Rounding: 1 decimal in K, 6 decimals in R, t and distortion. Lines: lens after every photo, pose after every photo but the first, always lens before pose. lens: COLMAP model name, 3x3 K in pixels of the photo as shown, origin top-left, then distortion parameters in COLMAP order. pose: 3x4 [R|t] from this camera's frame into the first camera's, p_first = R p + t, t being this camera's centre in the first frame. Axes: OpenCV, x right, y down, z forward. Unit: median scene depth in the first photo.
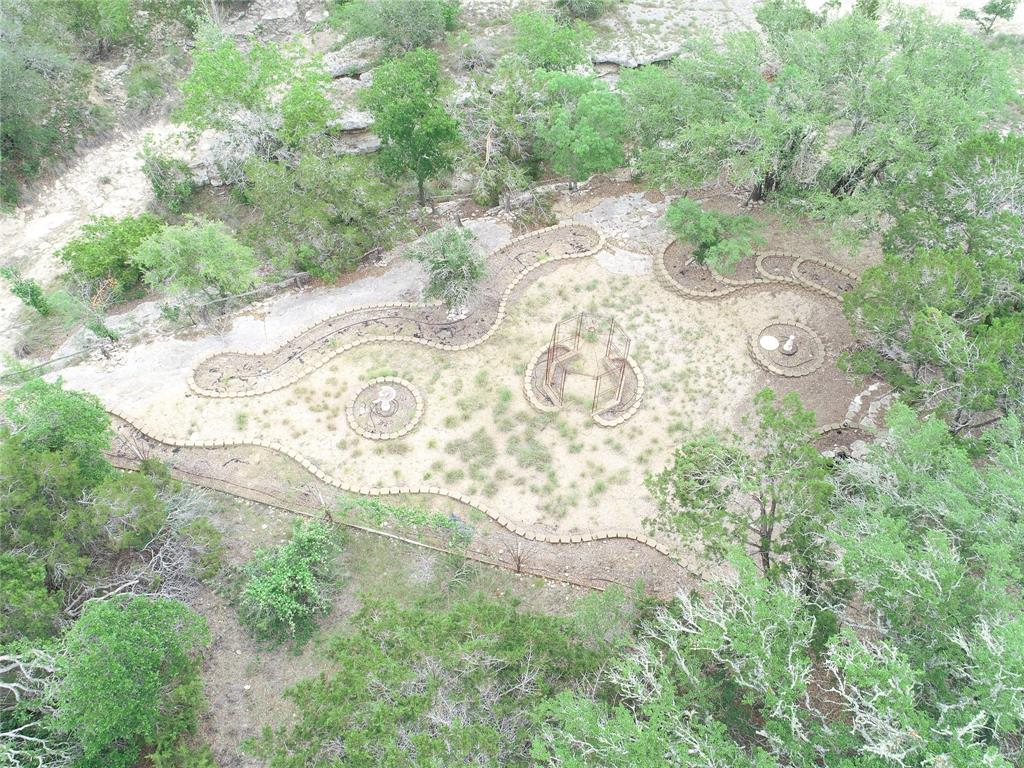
lens RADIAL K [[771.3, 0, 510.6], [0, 771.3, 387.6], [0, 0, 1]] dist [-0.000398, -0.001081]
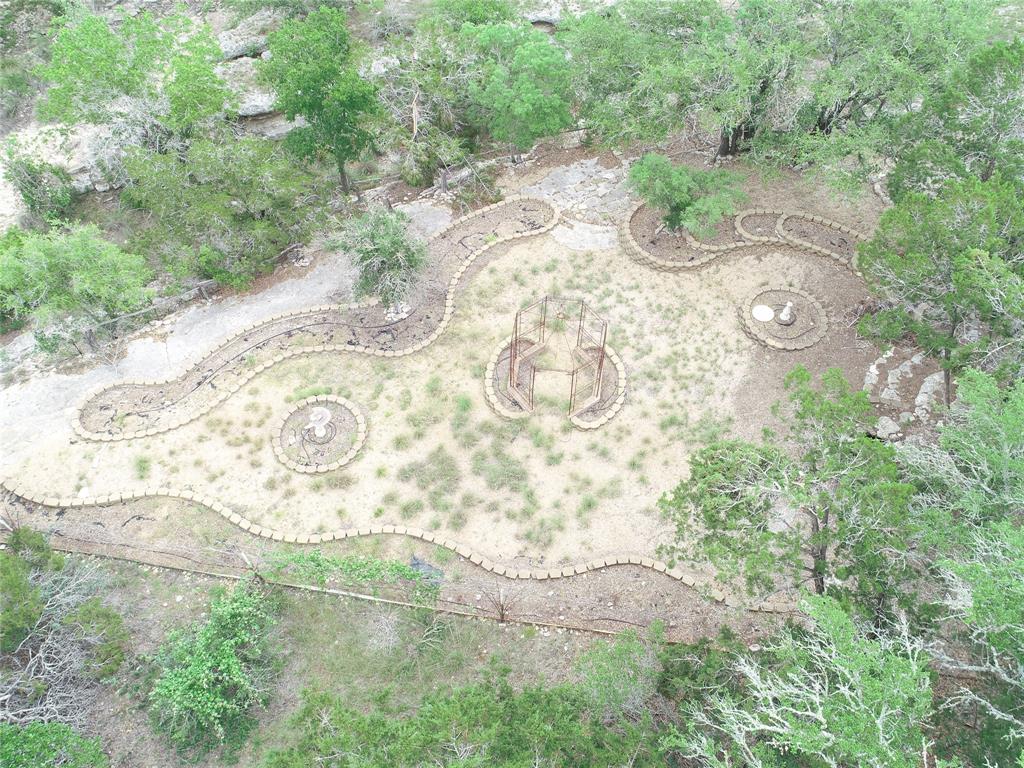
lens RADIAL K [[771.3, 0, 510.6], [0, 771.3, 387.6], [0, 0, 1]] dist [-0.000398, -0.001081]
pose [[0.993439, -0.095966, 0.062200, -0.006771], [0.095849, 0.995384, 0.004865, -0.006638], [-0.062380, 0.001128, 0.998052, 0.161146]]
